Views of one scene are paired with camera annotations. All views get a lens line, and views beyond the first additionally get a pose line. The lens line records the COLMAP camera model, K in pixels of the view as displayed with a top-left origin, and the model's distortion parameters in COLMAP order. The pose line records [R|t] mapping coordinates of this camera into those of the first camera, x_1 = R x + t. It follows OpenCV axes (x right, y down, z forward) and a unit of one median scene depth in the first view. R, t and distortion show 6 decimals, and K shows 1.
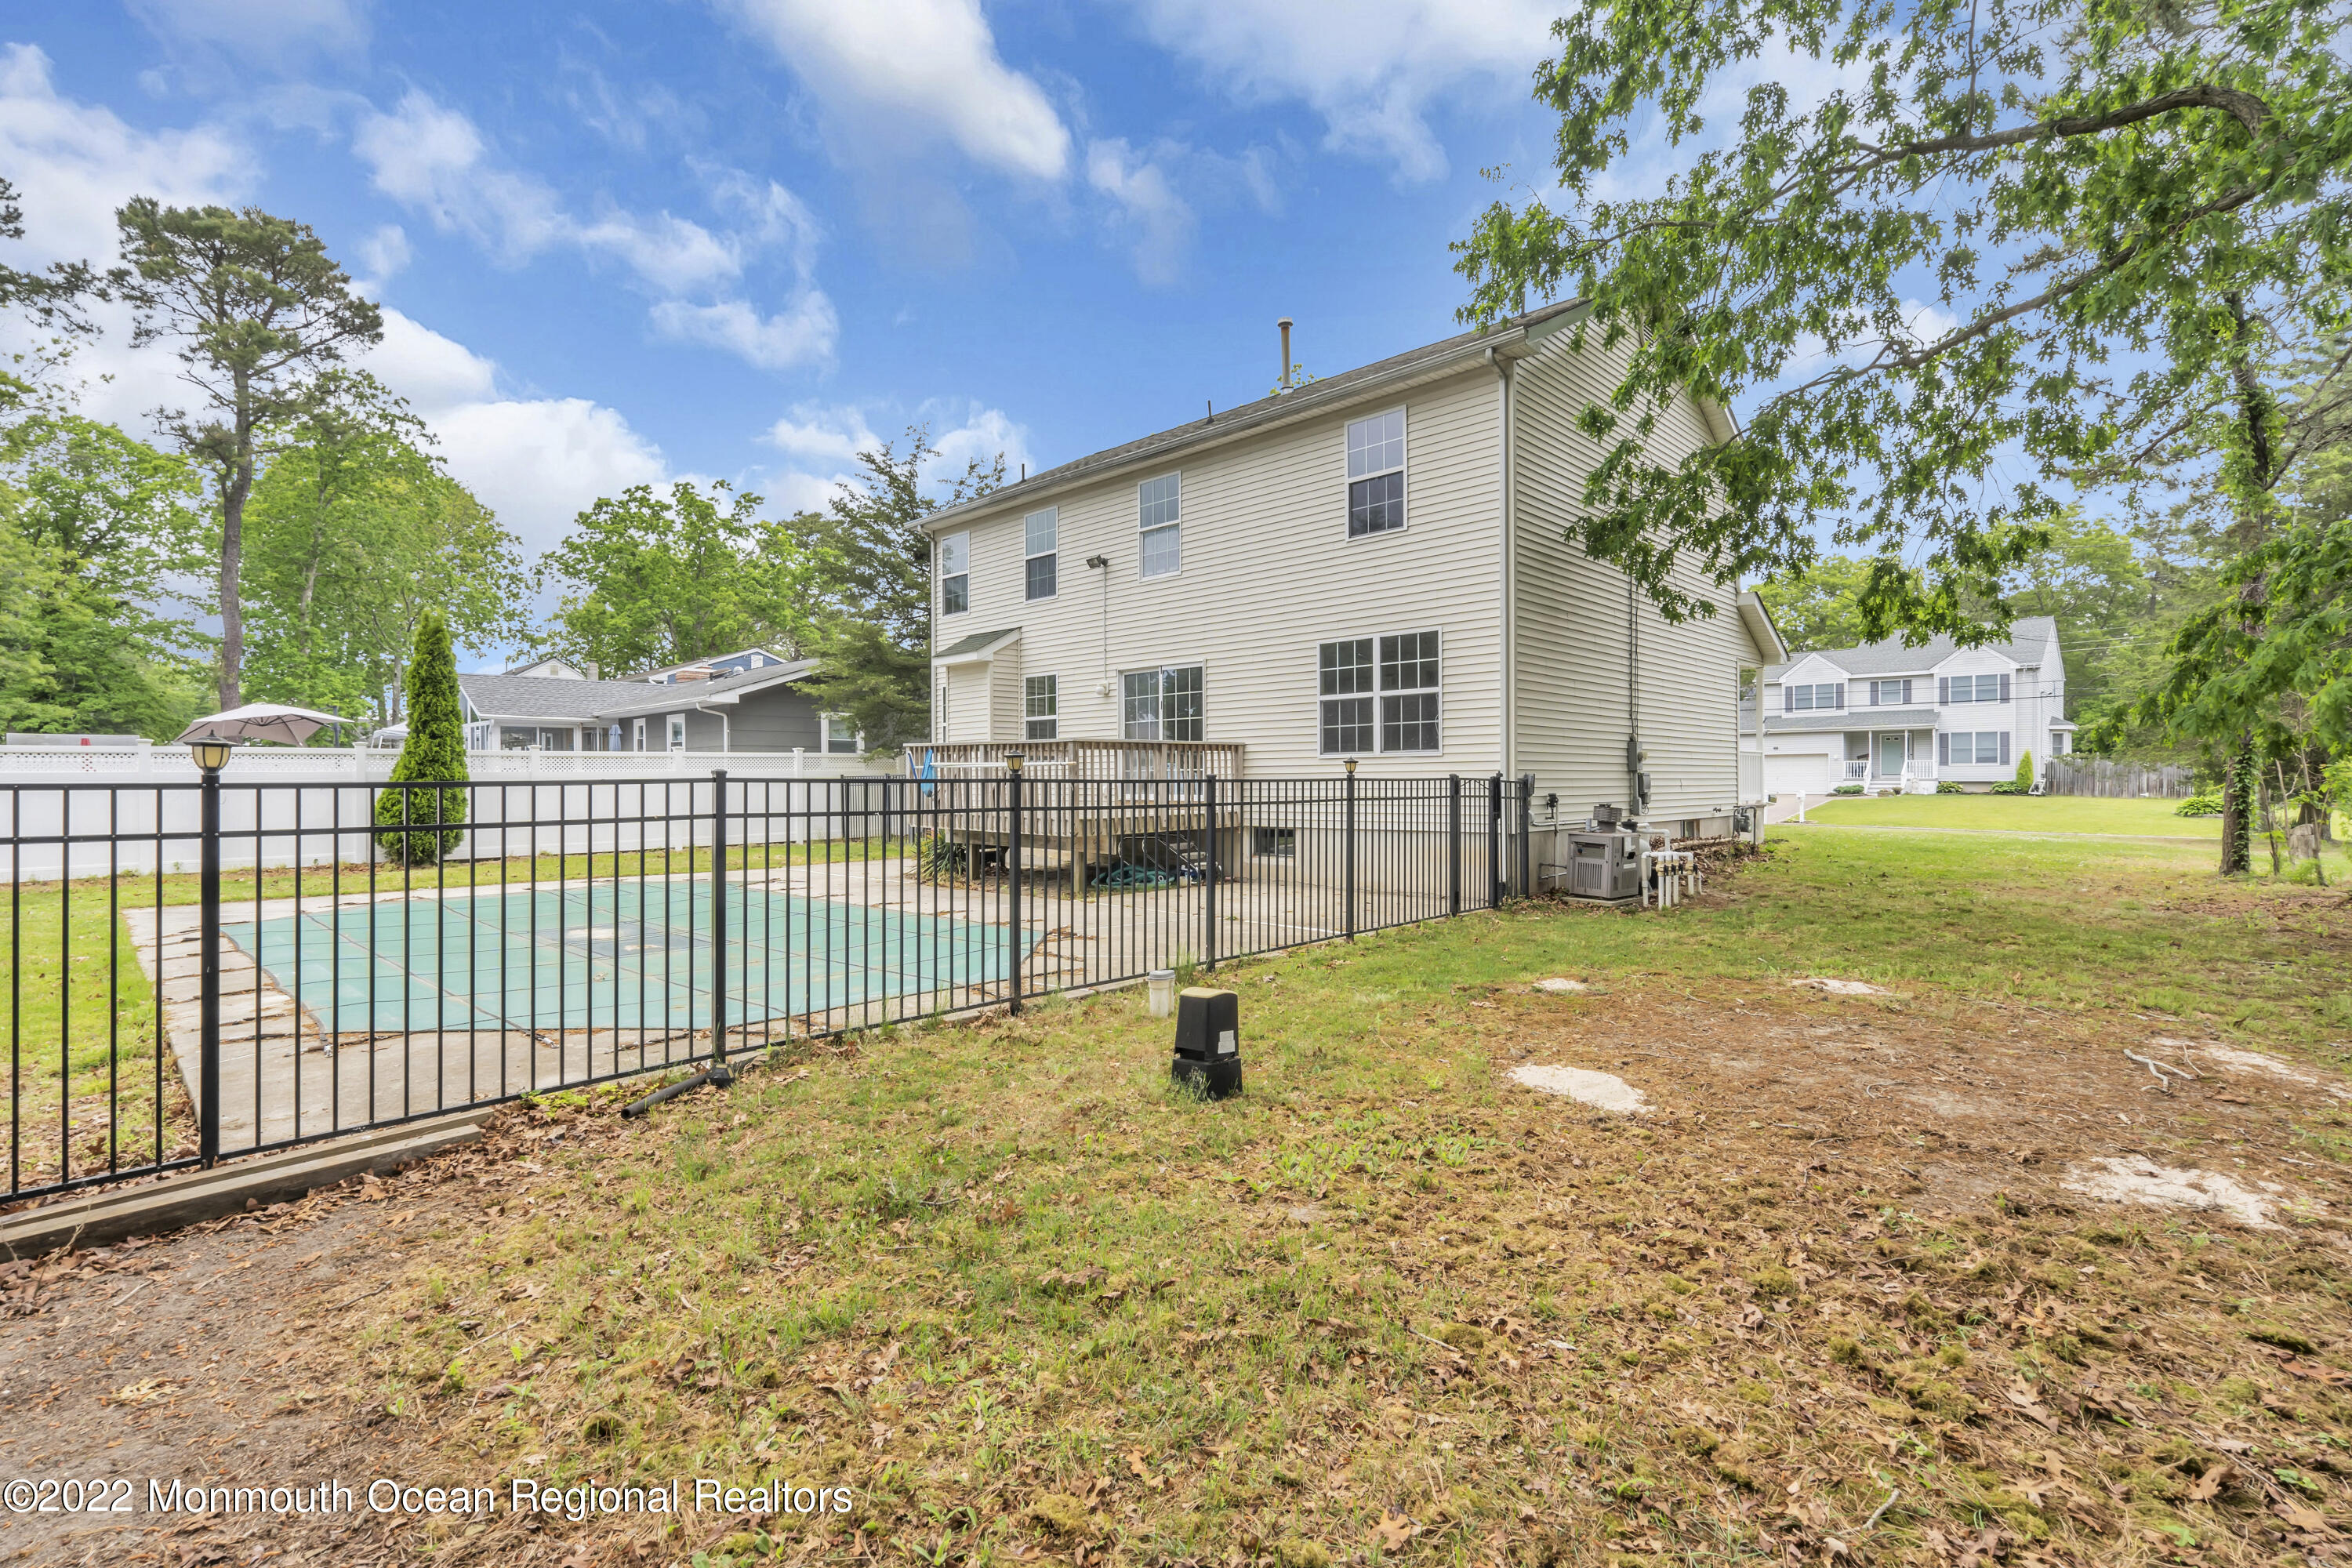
lens RADIAL K [[1060.1, 0, 1224.4], [0, 1060.1, 759.3], [0, 0, 1]] dist [-0.008411, 0.004864]
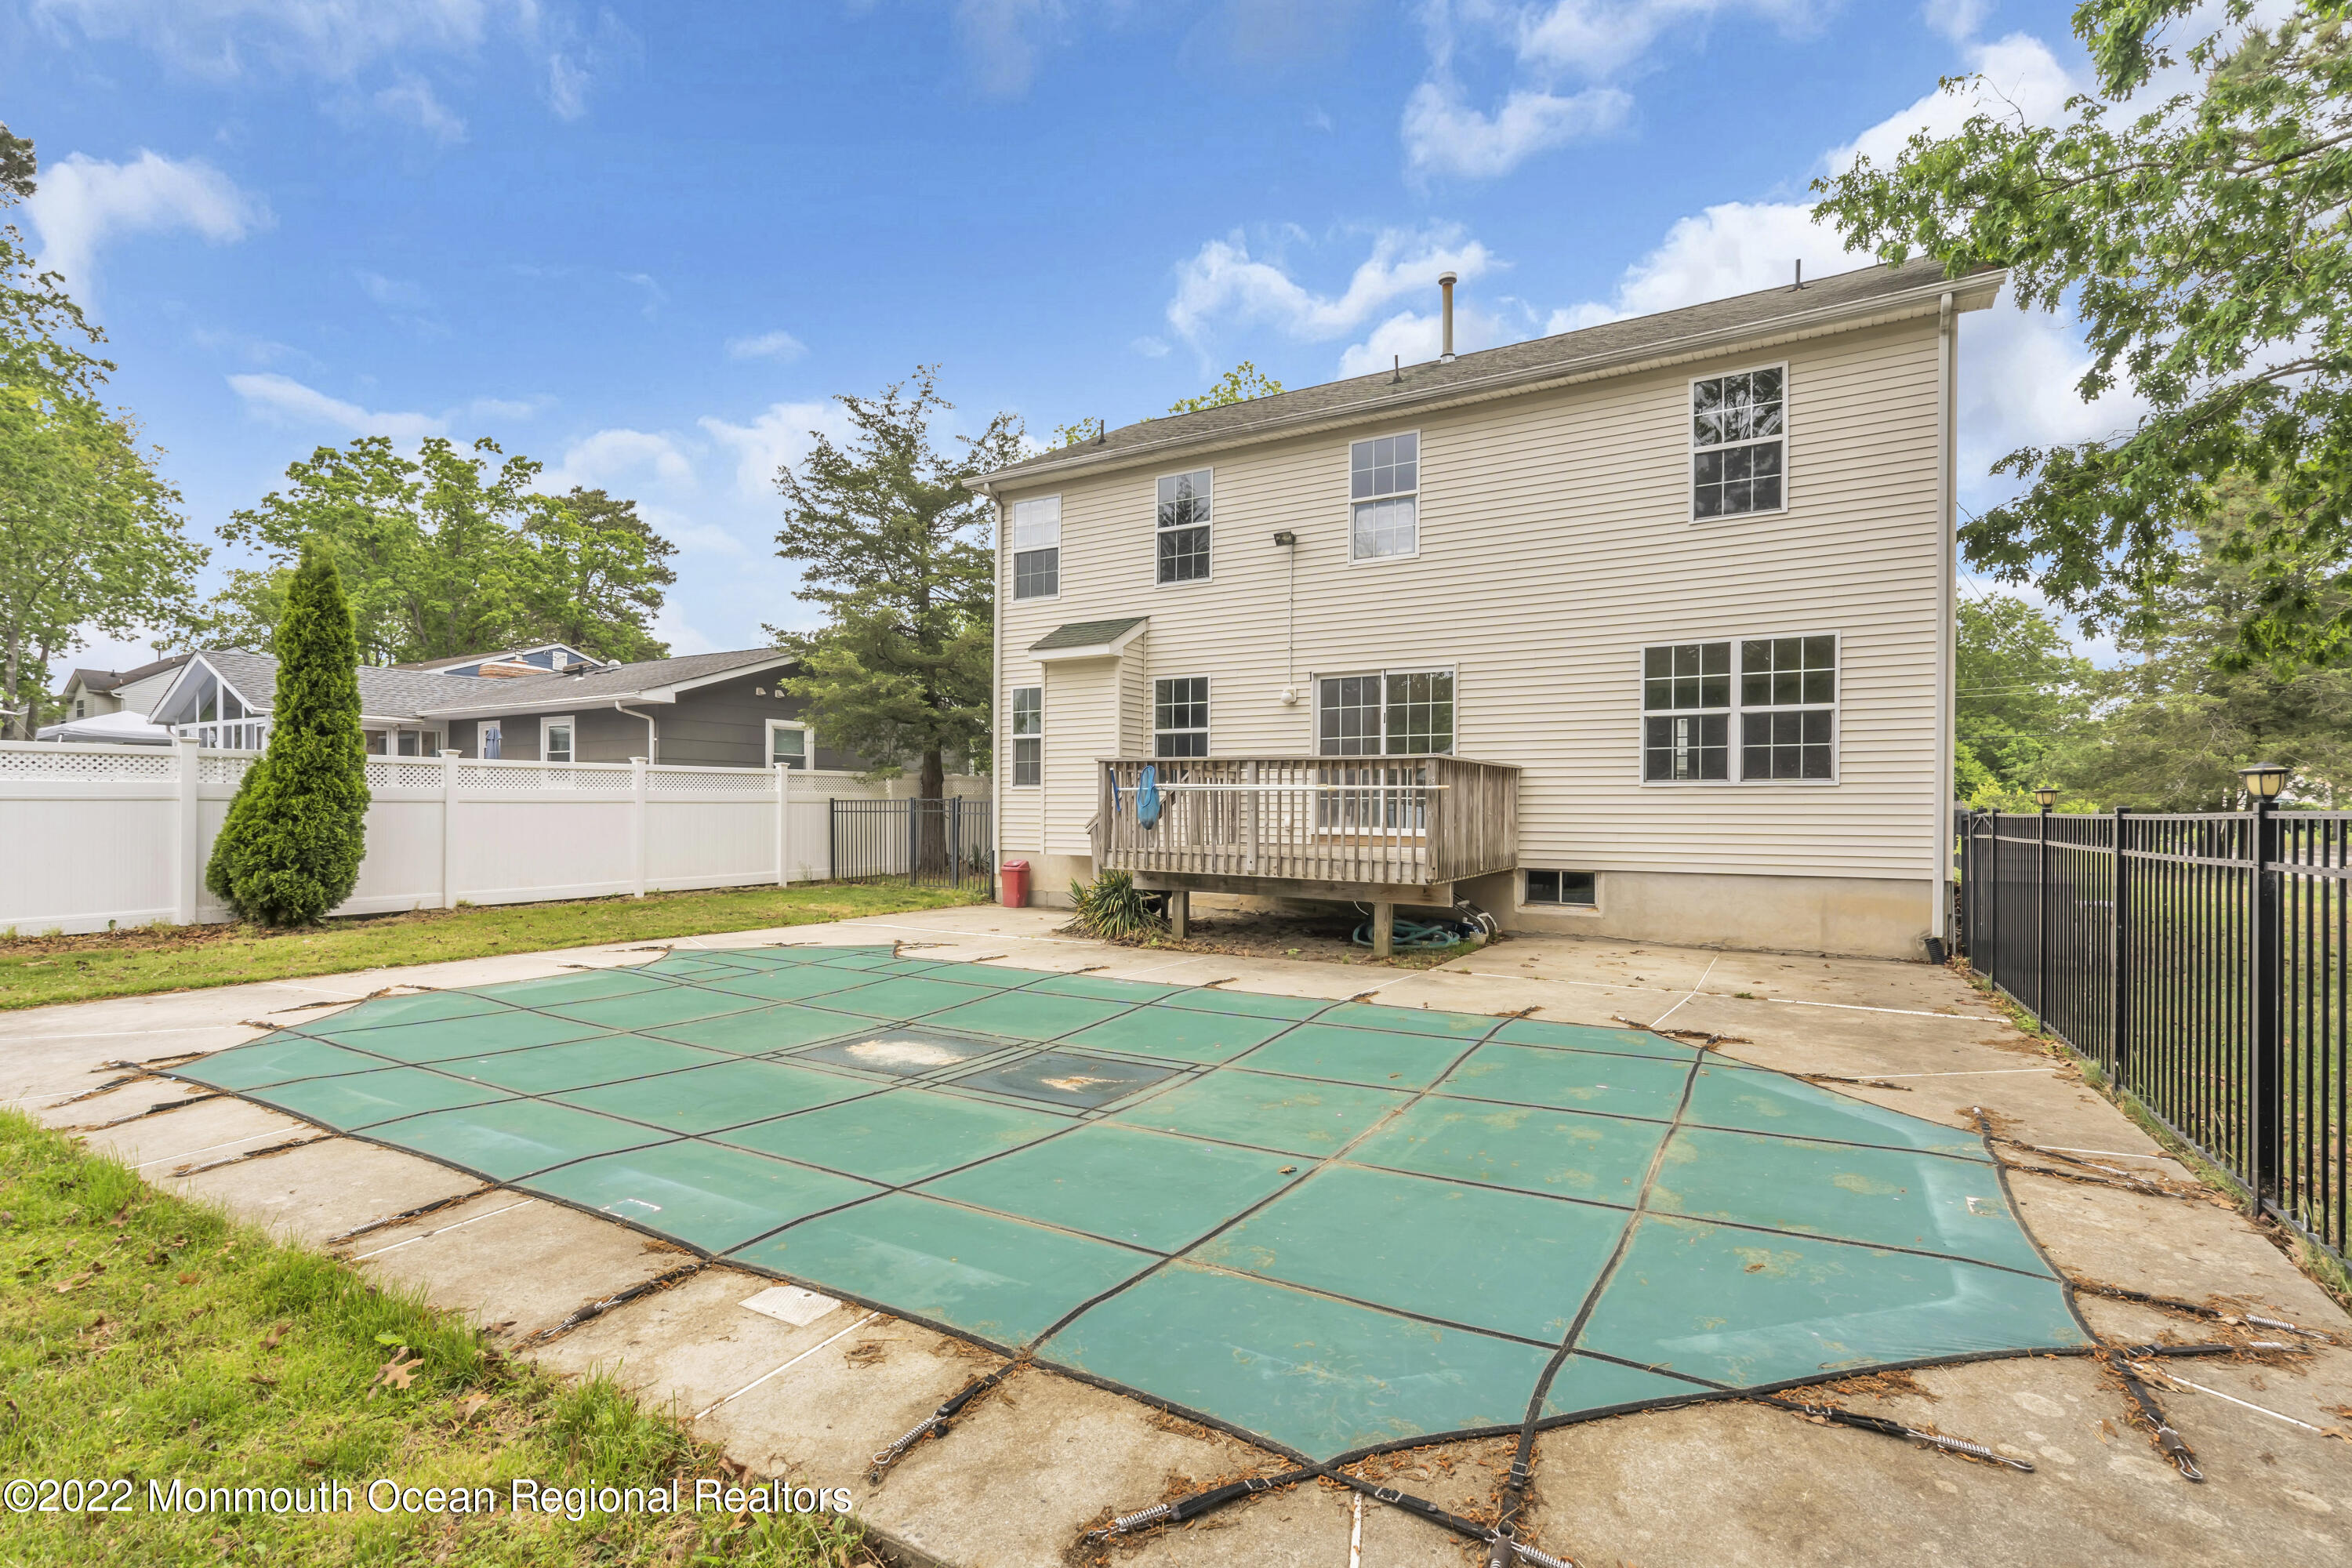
lens RADIAL K [[1060.1, 0, 1200.6], [0, 1060.1, 802.4], [0, 0, 1]] dist [-0.008411, 0.004864]
pose [[0.976005, 0.014614, 0.217258, -0.332408], [-0.017088, 0.999809, 0.009515, 0.007231], [-0.217078, -0.013000, 0.976068, 0.214408]]
